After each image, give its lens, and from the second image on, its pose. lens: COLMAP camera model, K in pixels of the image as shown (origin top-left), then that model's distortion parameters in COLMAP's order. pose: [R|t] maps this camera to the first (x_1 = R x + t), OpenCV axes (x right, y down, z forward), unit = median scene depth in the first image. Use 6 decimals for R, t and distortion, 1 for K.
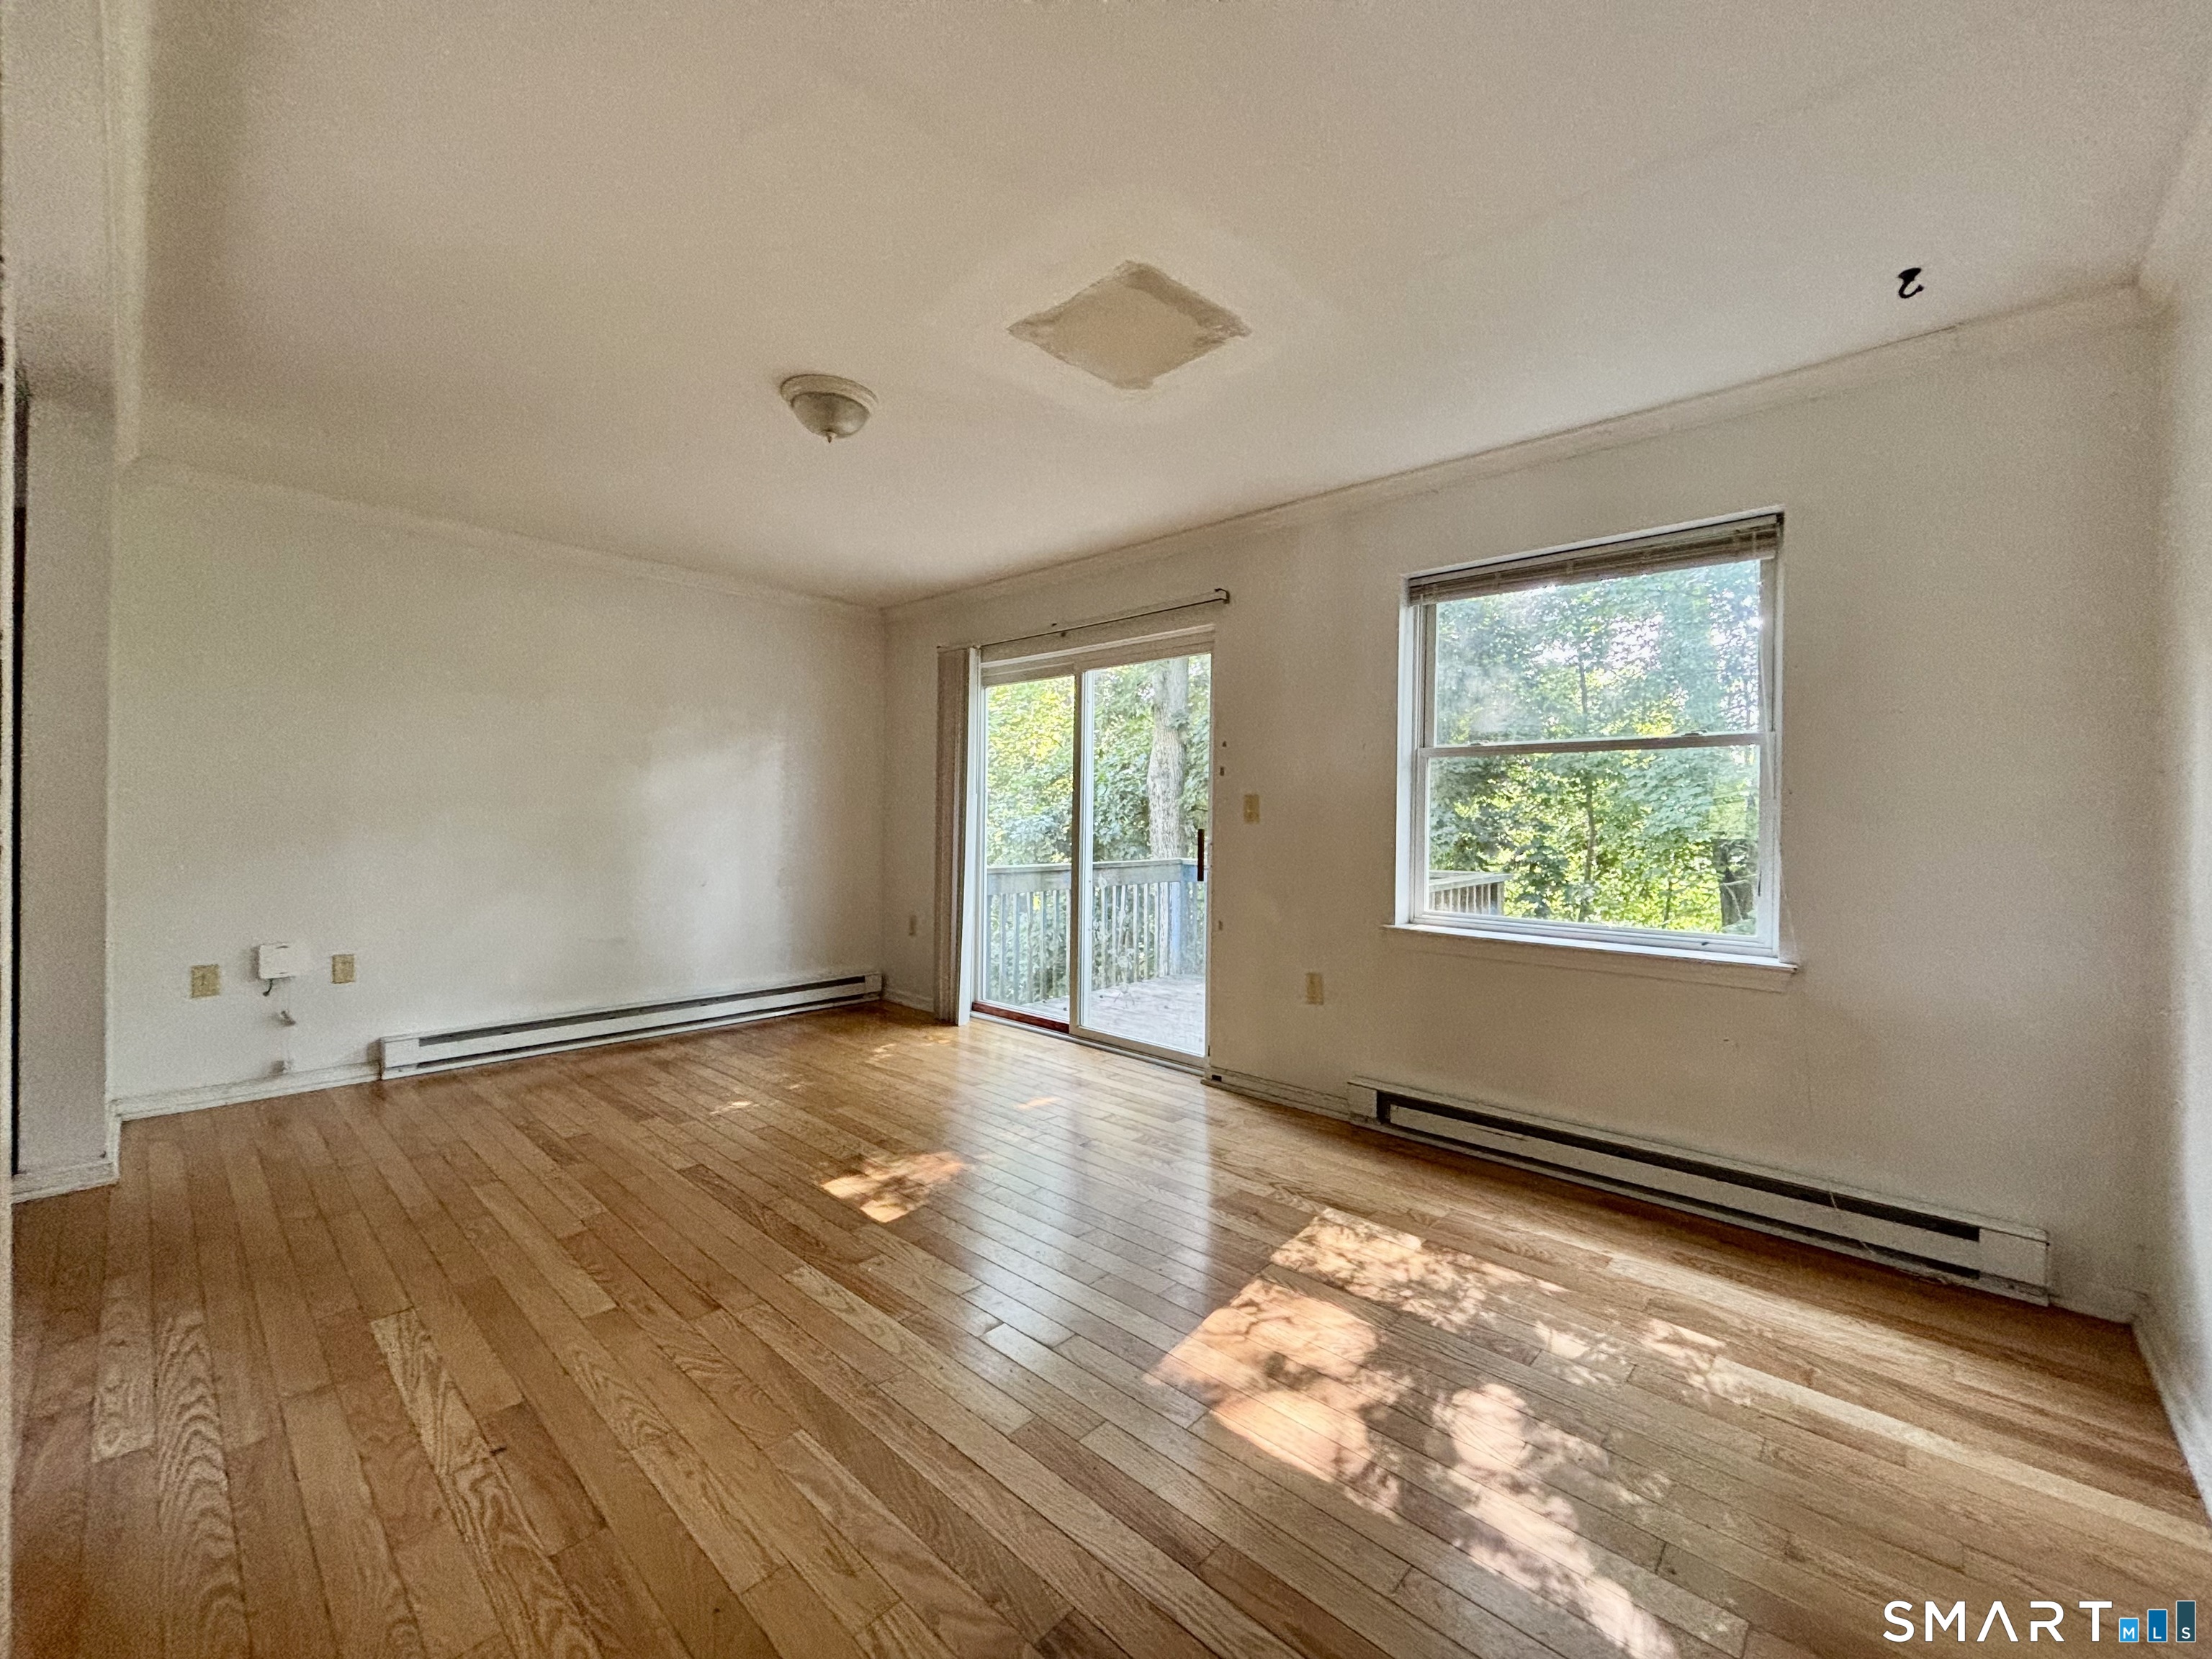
lens RADIAL K [[891.7, 0, 1099.7], [0, 891.7, 821.0], [0, 0, 1]] dist [0.000214, -0.000191]
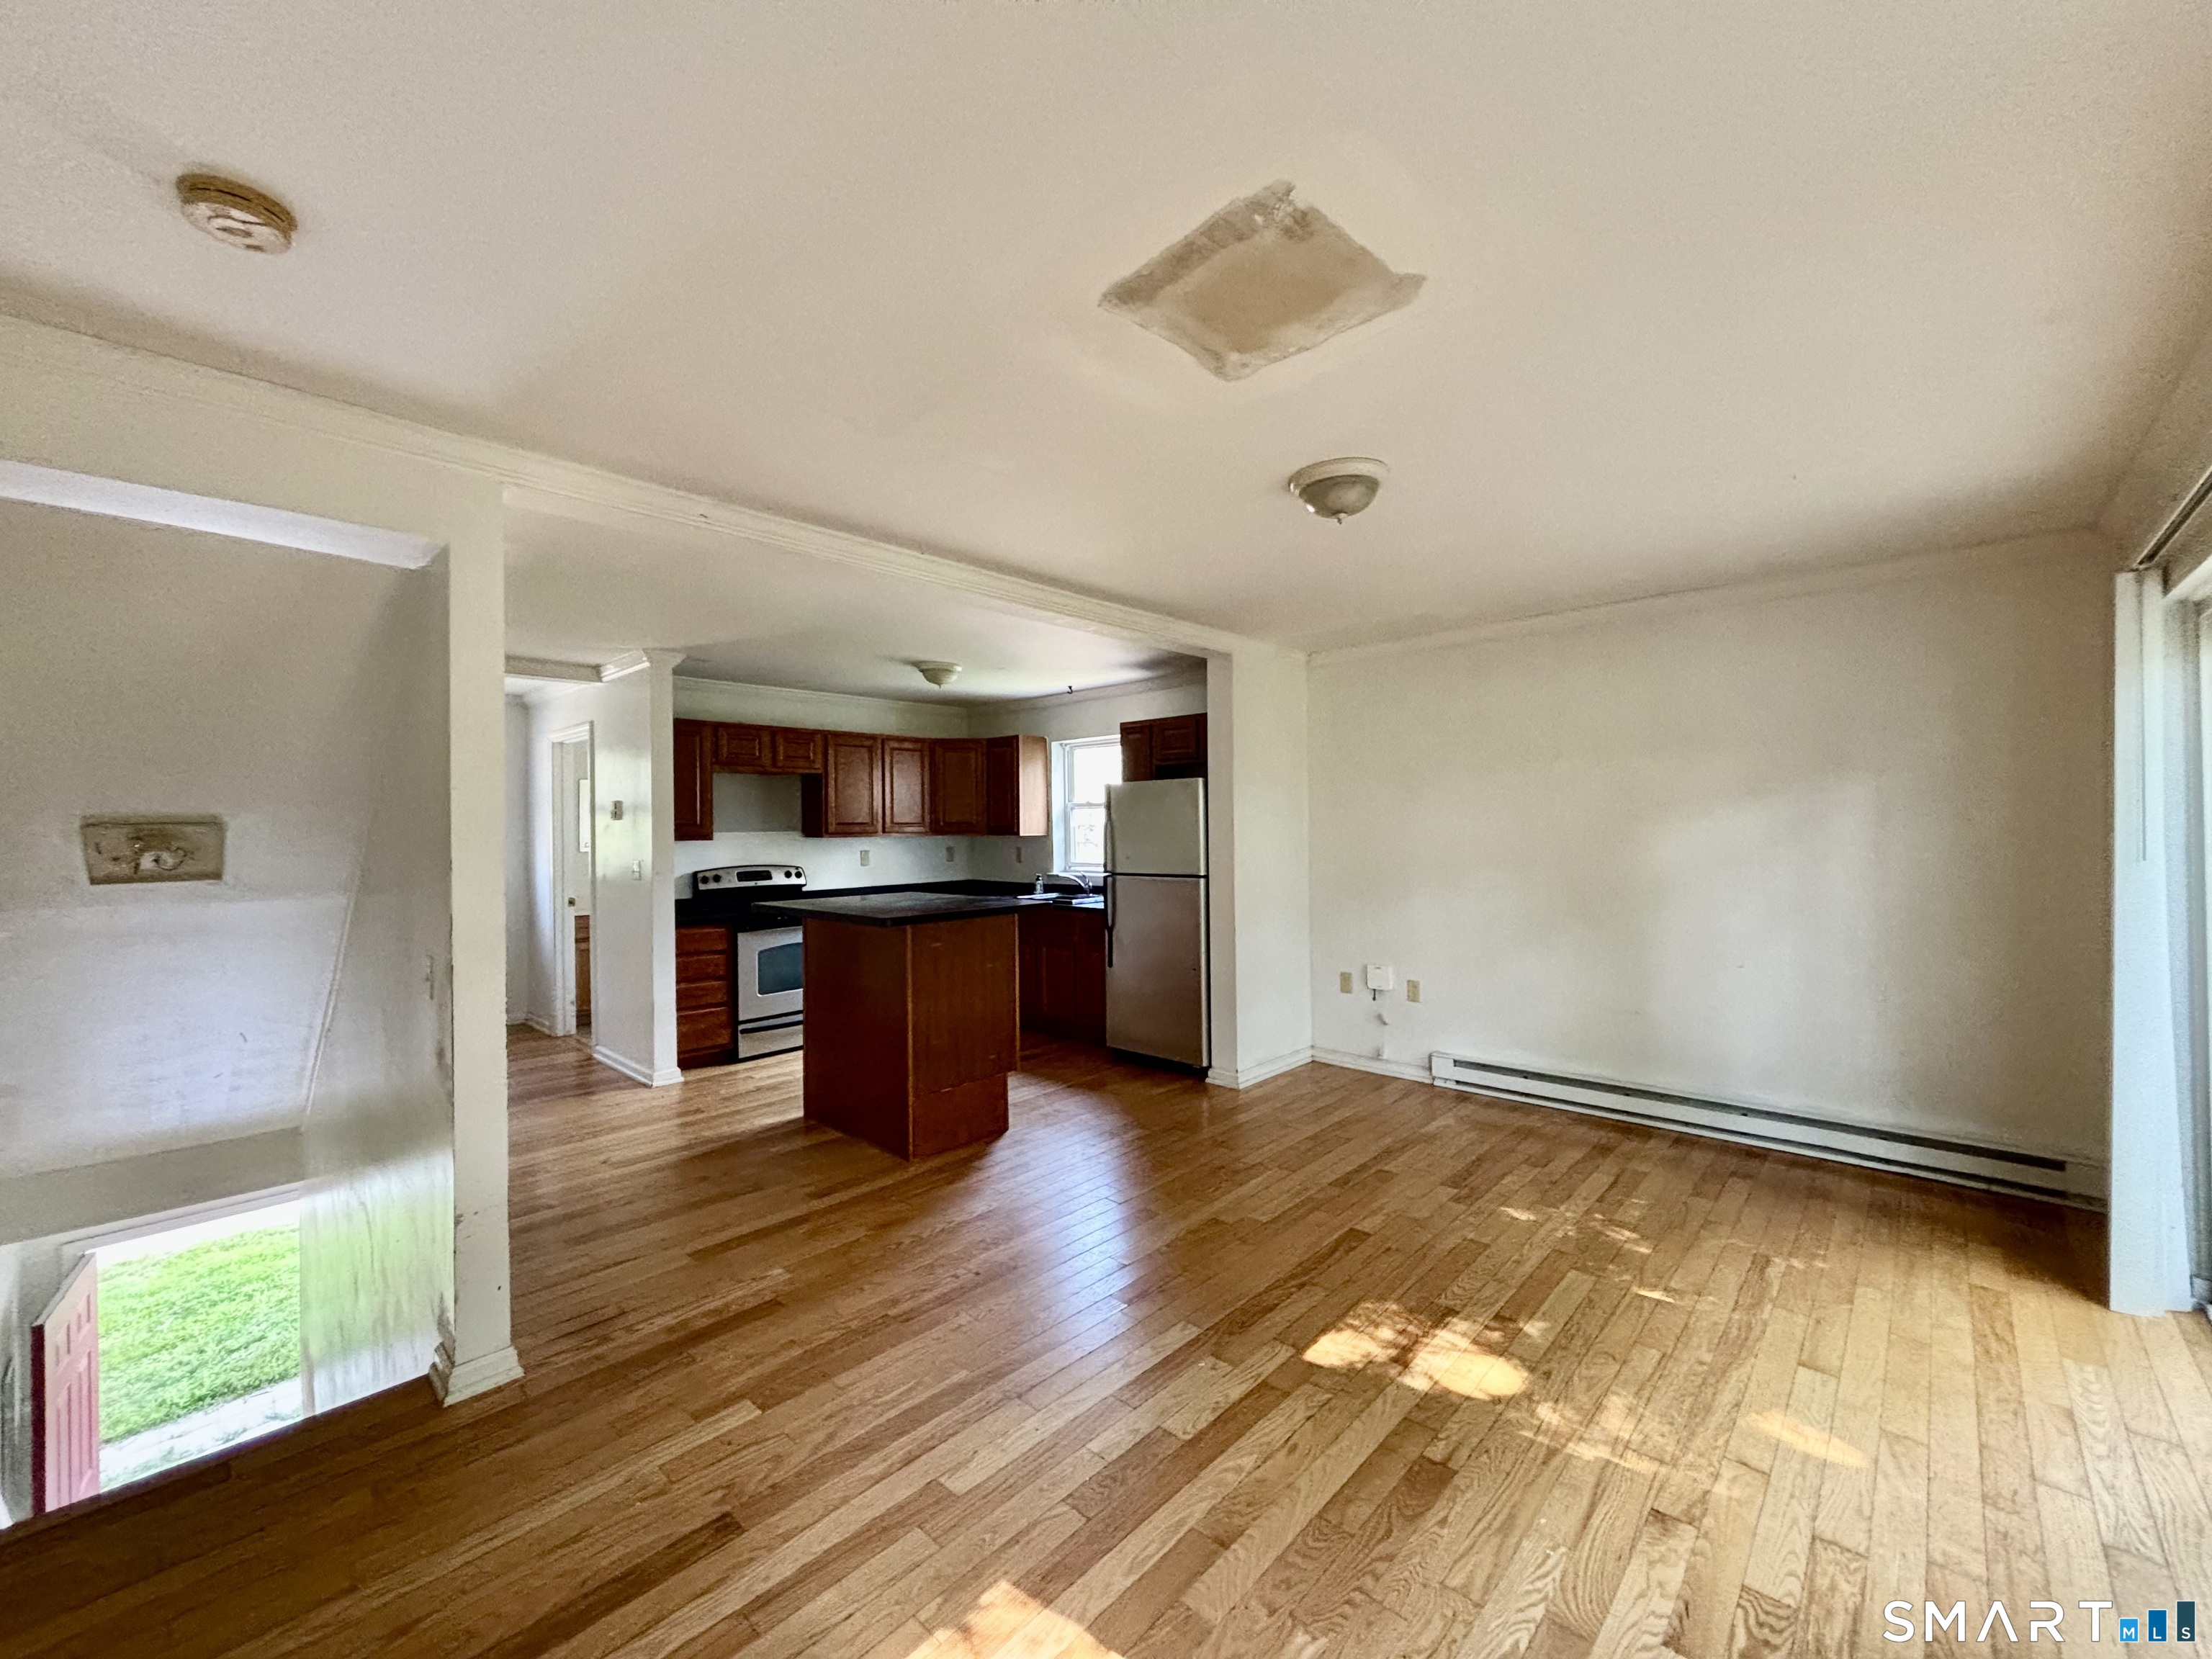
lens RADIAL K [[891.7, 0, 1107.6], [0, 891.7, 819.0], [0, 0, 1]] dist [0.000214, -0.000191]
pose [[0.001074, -0.023849, -0.999715, 0.676082], [0.010368, 0.999662, -0.023837, -0.088565], [0.999946, -0.010339, 0.001321, 0.771779]]
